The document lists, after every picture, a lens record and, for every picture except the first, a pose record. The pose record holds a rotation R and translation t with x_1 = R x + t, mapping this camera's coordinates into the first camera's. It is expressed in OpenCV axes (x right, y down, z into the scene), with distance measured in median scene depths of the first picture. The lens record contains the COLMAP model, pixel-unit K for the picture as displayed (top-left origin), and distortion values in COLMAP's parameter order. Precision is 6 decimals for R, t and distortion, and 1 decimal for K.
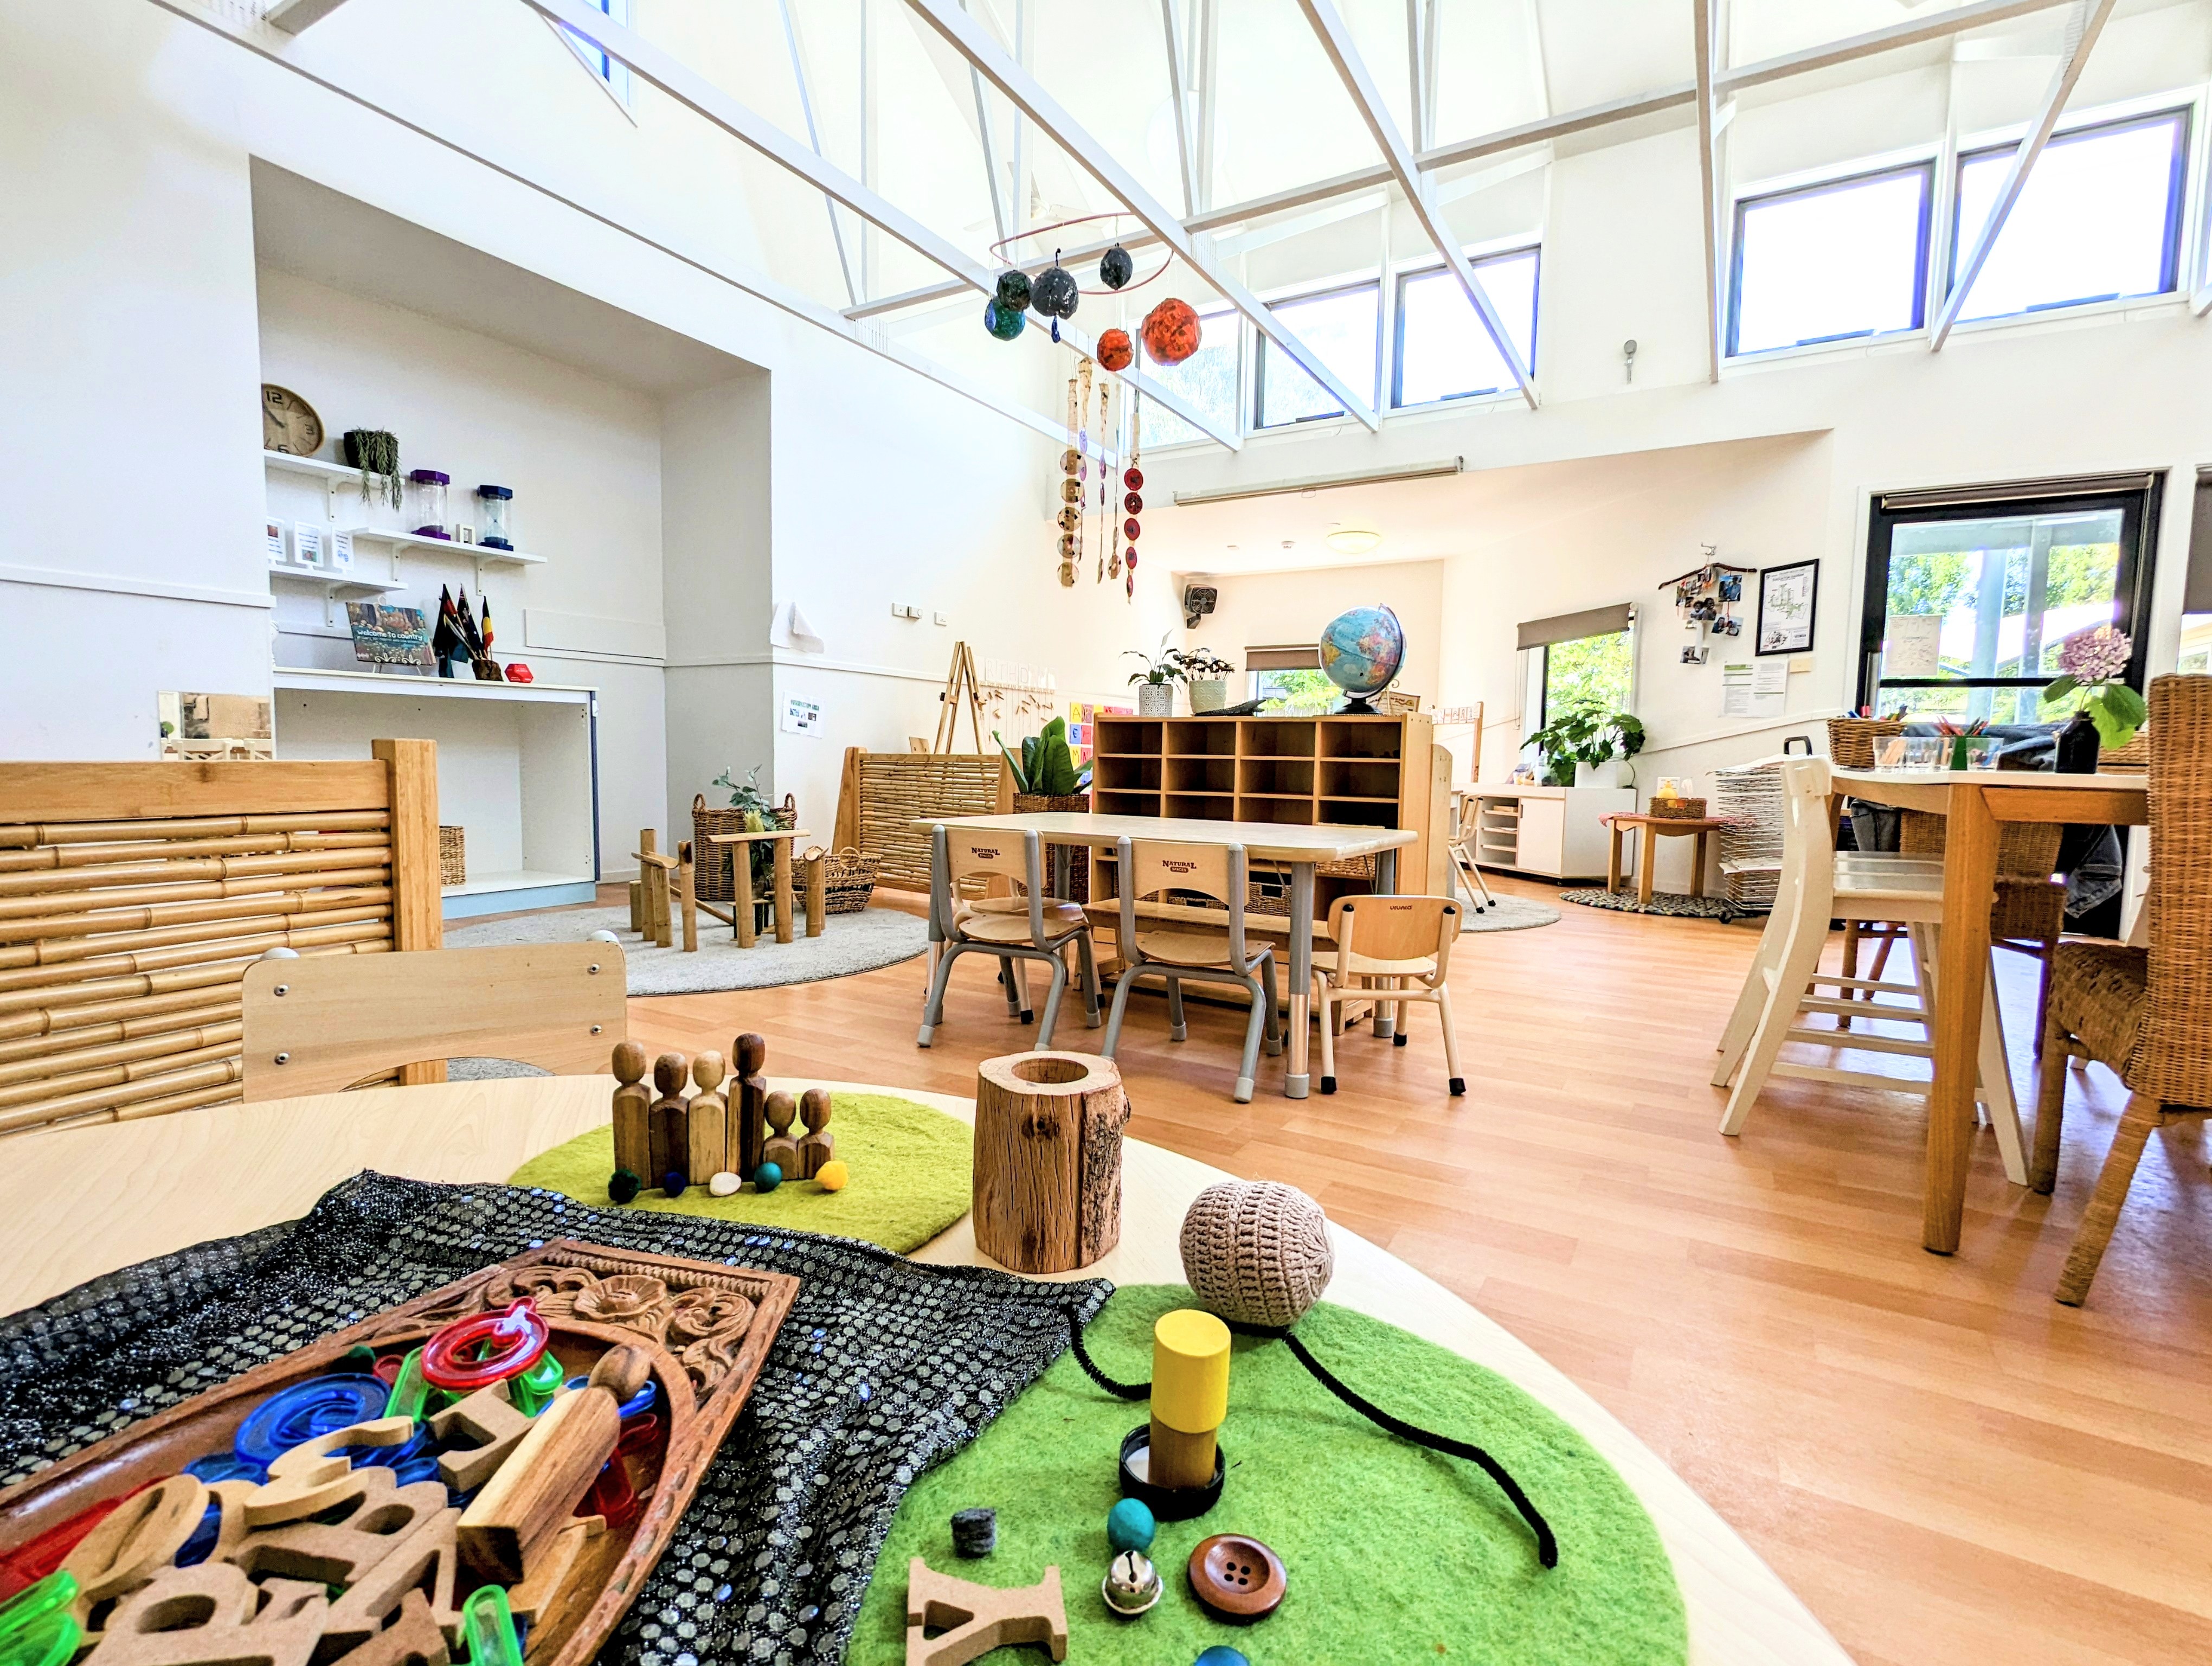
lens RADIAL K [[1034.5, 0, 1110.7], [0, 1034.5, 834.9], [0, 0, 1]] dist [-0.006207, 0.002288]
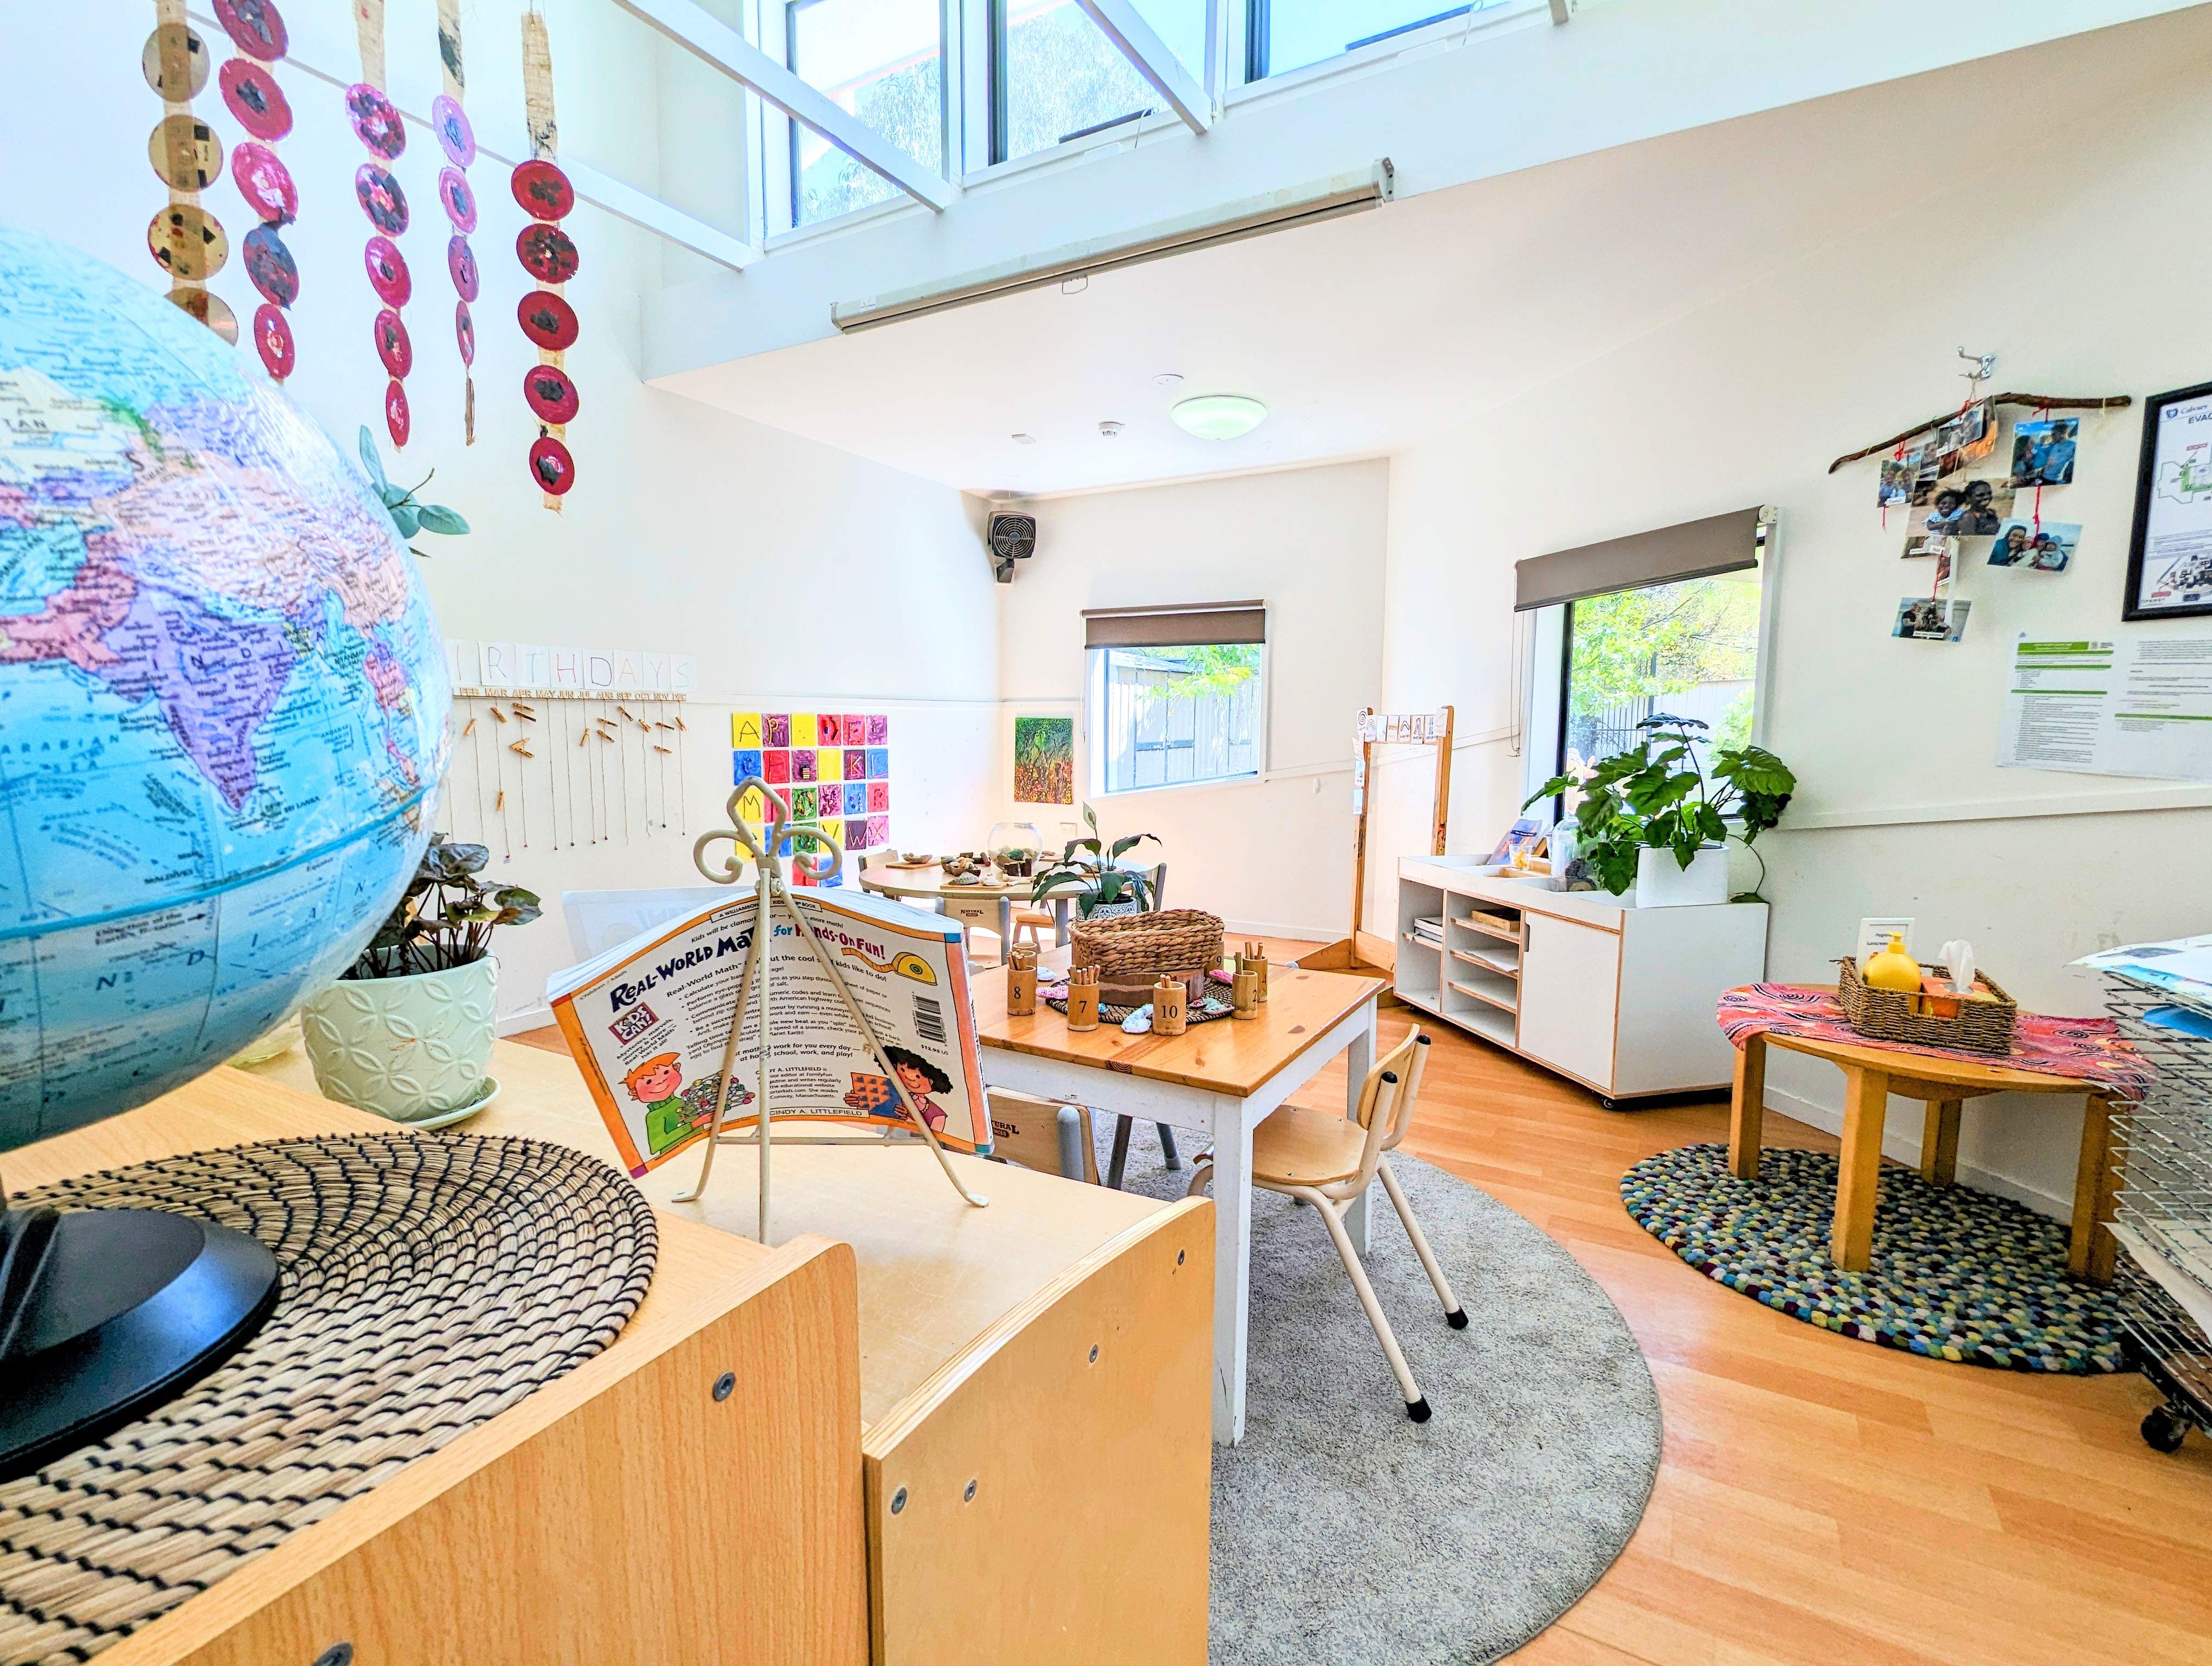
lens RADIAL K [[1034.5, 0, 1103.2], [0, 1034.5, 830.8], [0, 0, 1]] dist [-0.006207, 0.002288]
pose [[0.999917, -0.012877, -0.000975, 0.209064], [0.012901, 0.999450, 0.030566, -0.098368], [0.000581, -0.030576, 0.999532, 0.539731]]
